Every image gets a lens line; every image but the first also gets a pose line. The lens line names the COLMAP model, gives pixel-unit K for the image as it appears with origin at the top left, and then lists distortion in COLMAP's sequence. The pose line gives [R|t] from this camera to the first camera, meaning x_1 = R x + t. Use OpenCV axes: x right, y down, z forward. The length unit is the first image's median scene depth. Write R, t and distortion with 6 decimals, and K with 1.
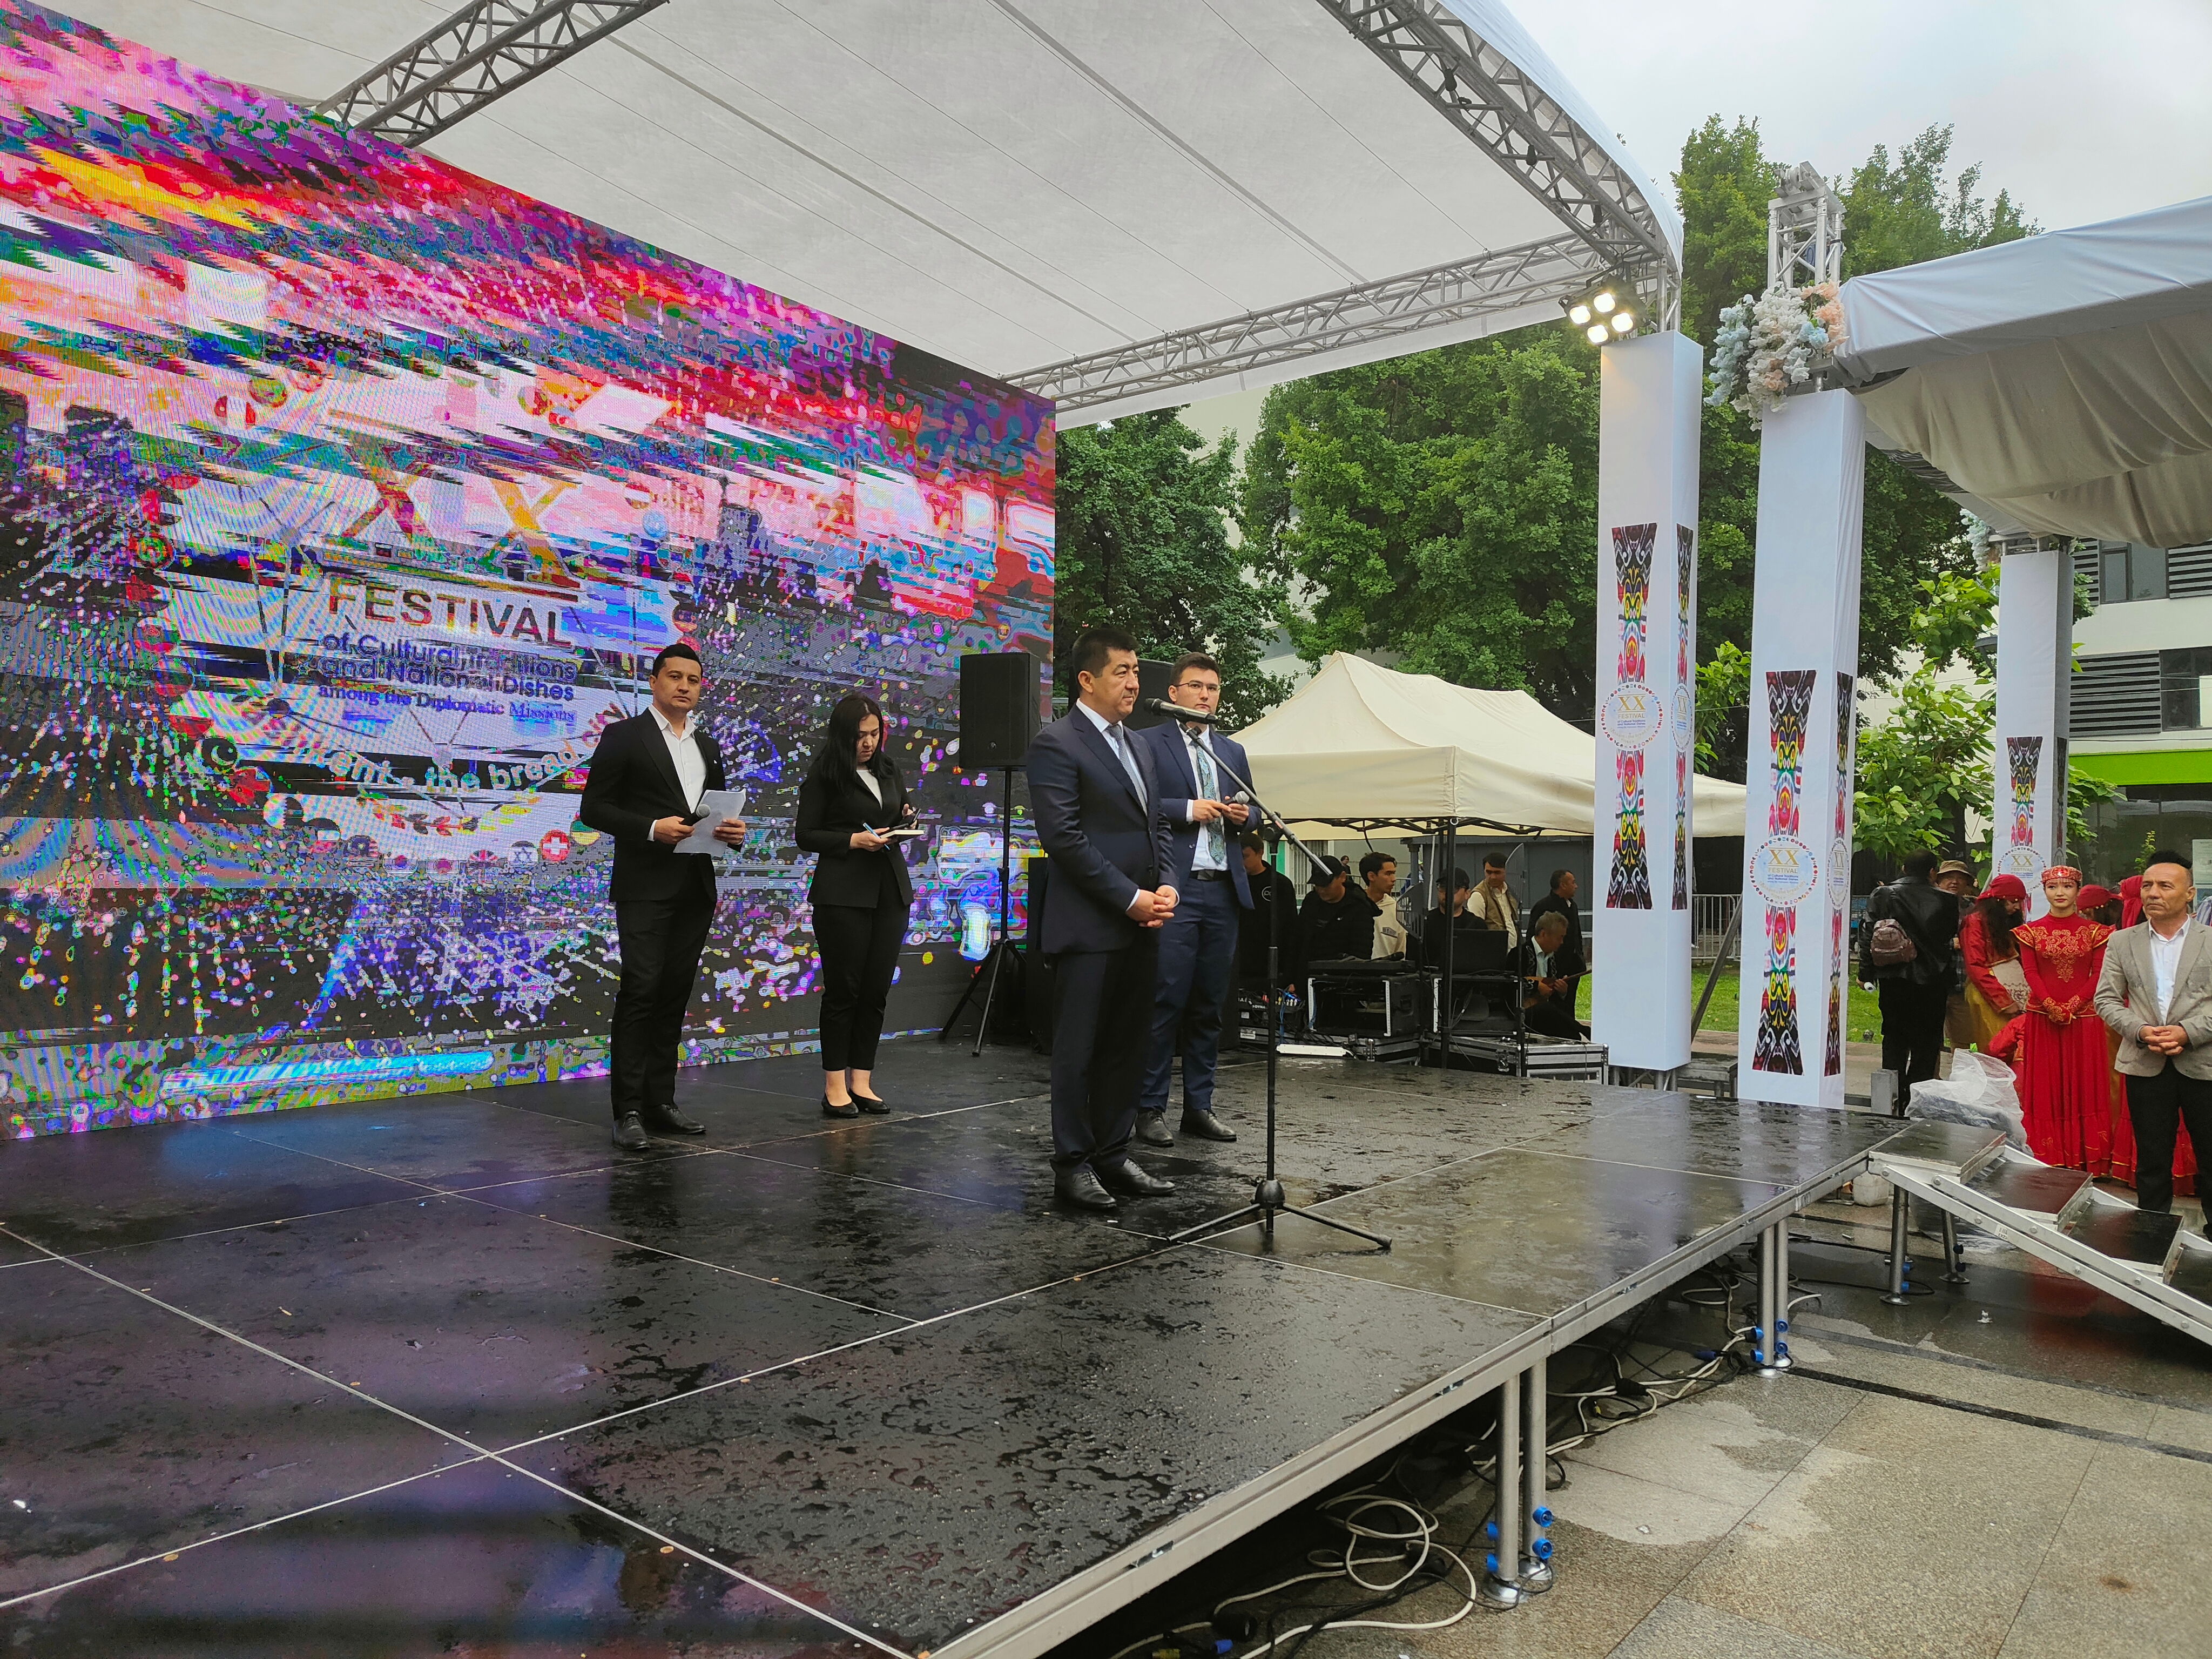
lens RADIAL K [[1520.2, 0, 1076.5], [0, 1520.2, 840.2], [0, 0, 1]] dist [0.001560, -0.000975]
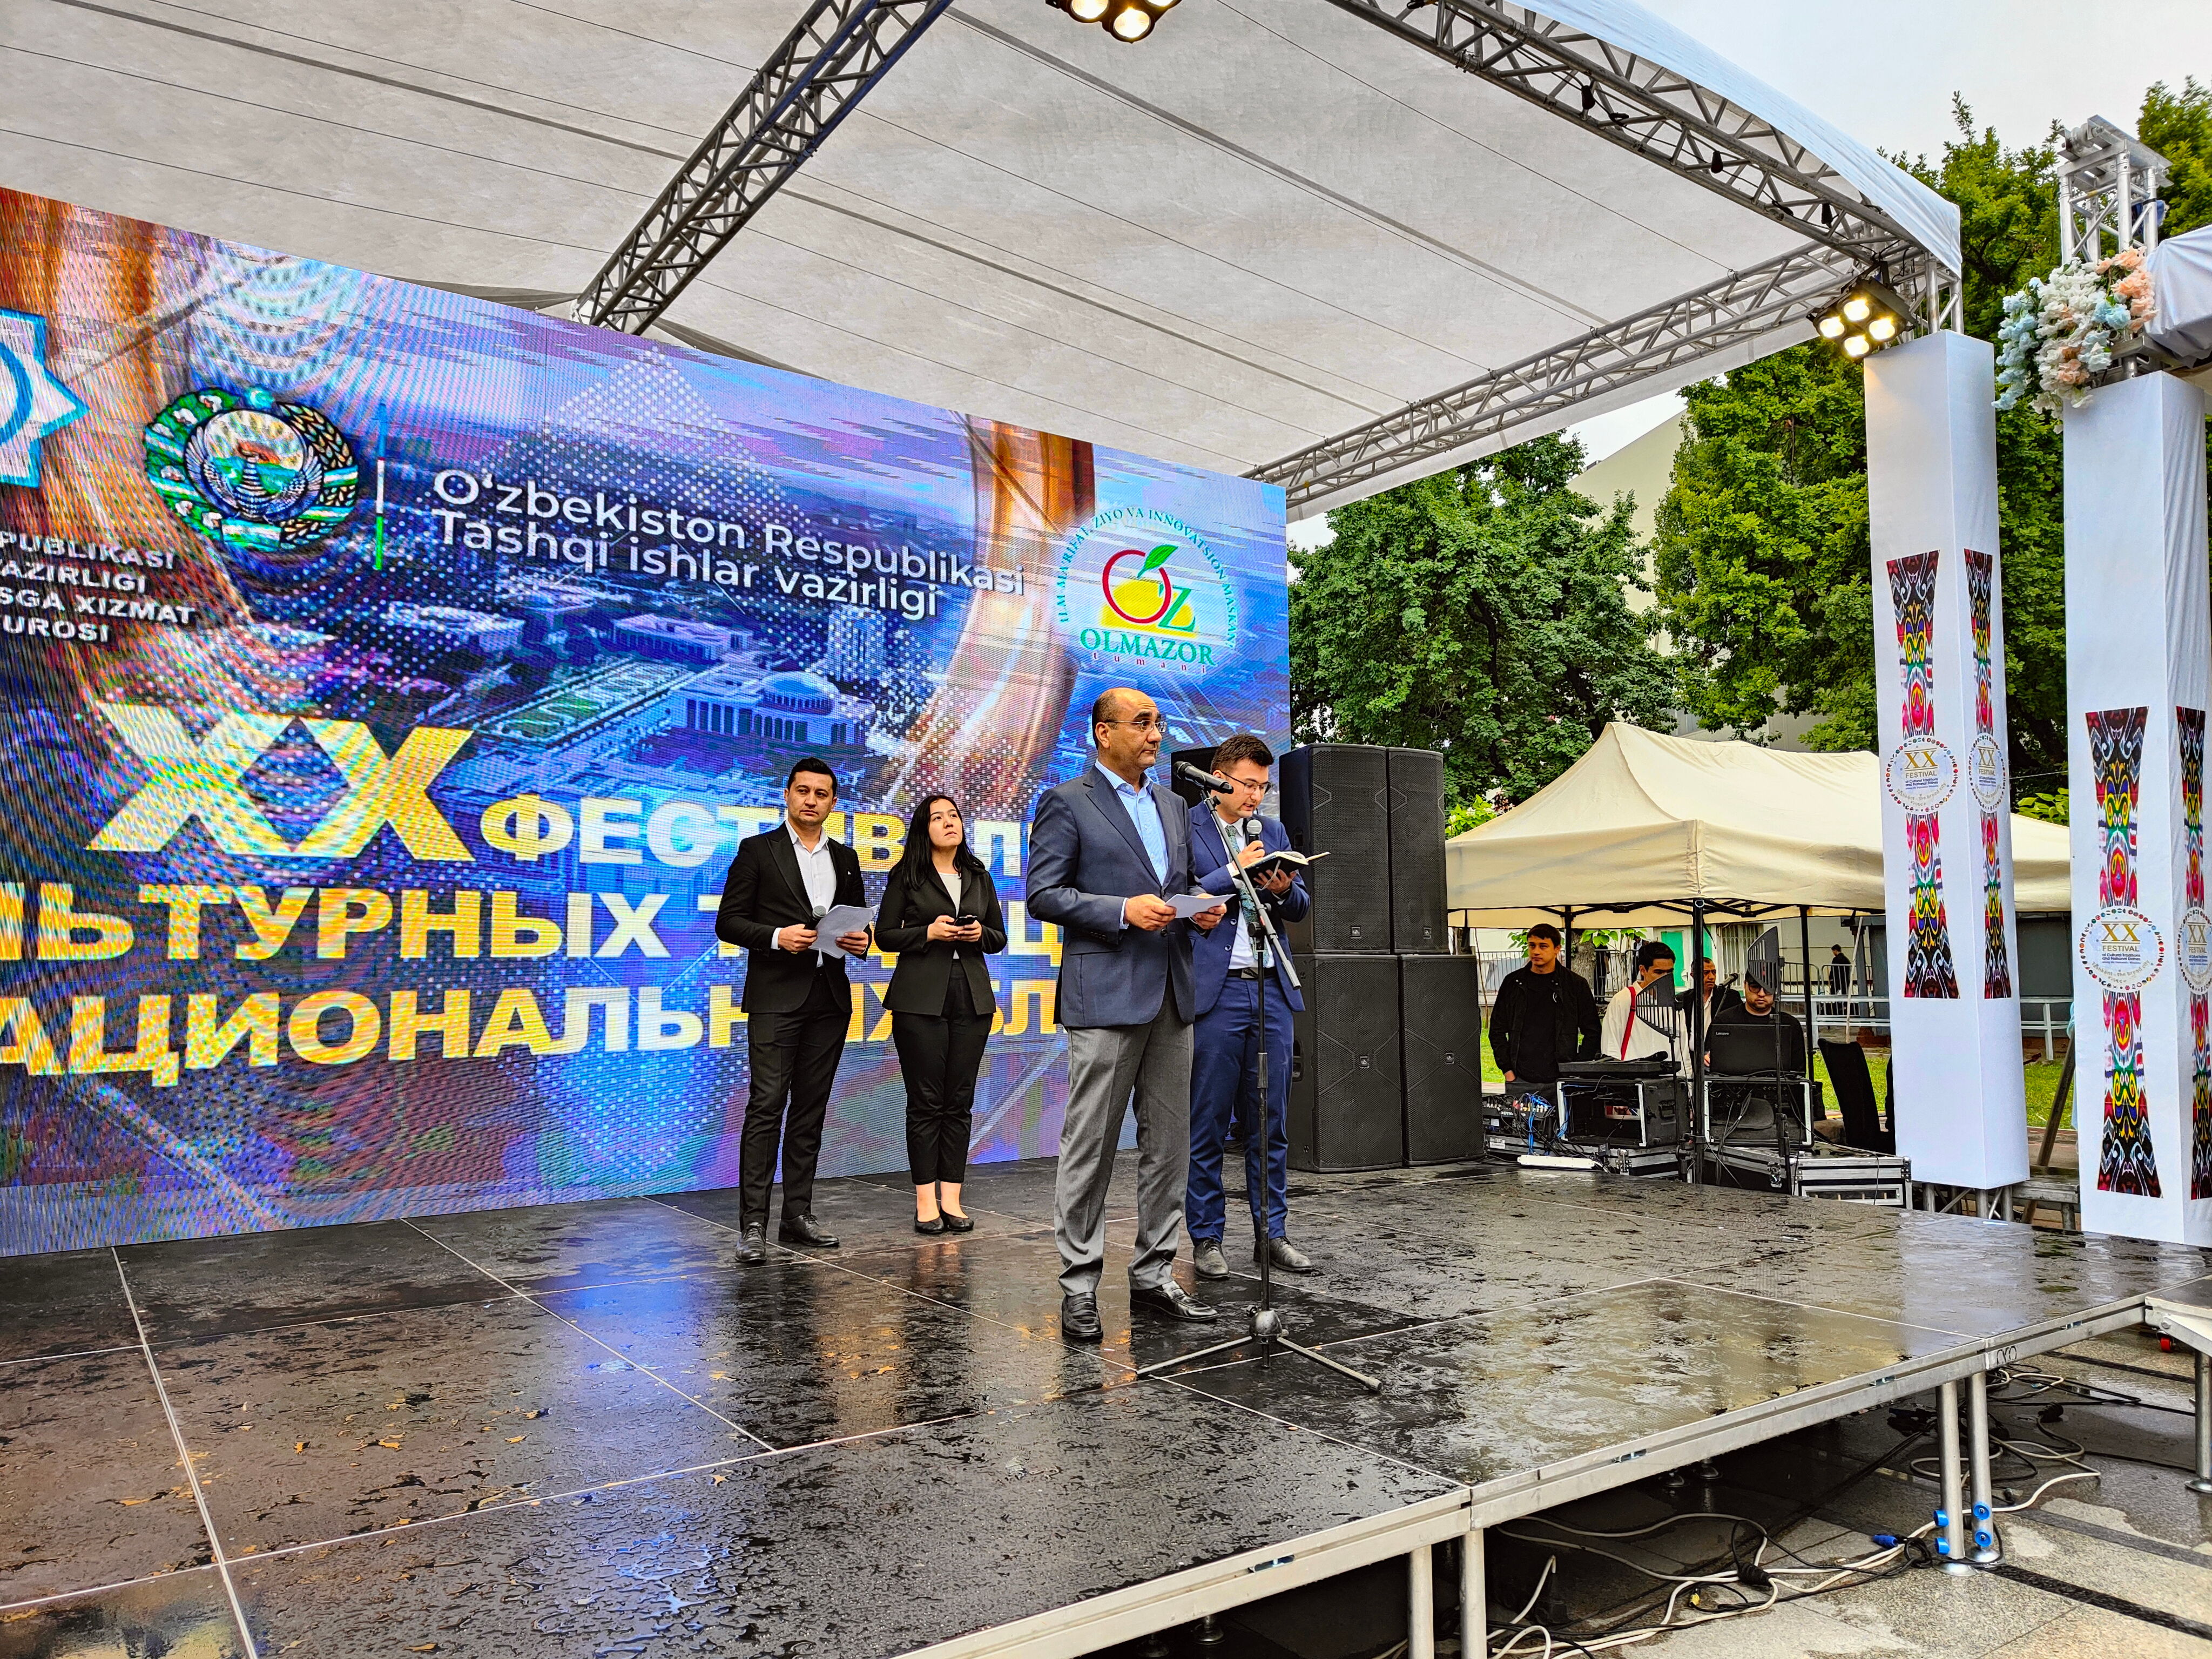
lens RADIAL K [[1535.1, 0, 1106.8], [0, 1535.1, 860.8], [0, 0, 1]] dist [0.003144, -0.001296]
pose [[0.963530, -0.043815, -0.263989, 0.148917], [0.030440, 0.998047, -0.054545, 0.000948], [0.265863, 0.044520, 0.962982, 0.039540]]
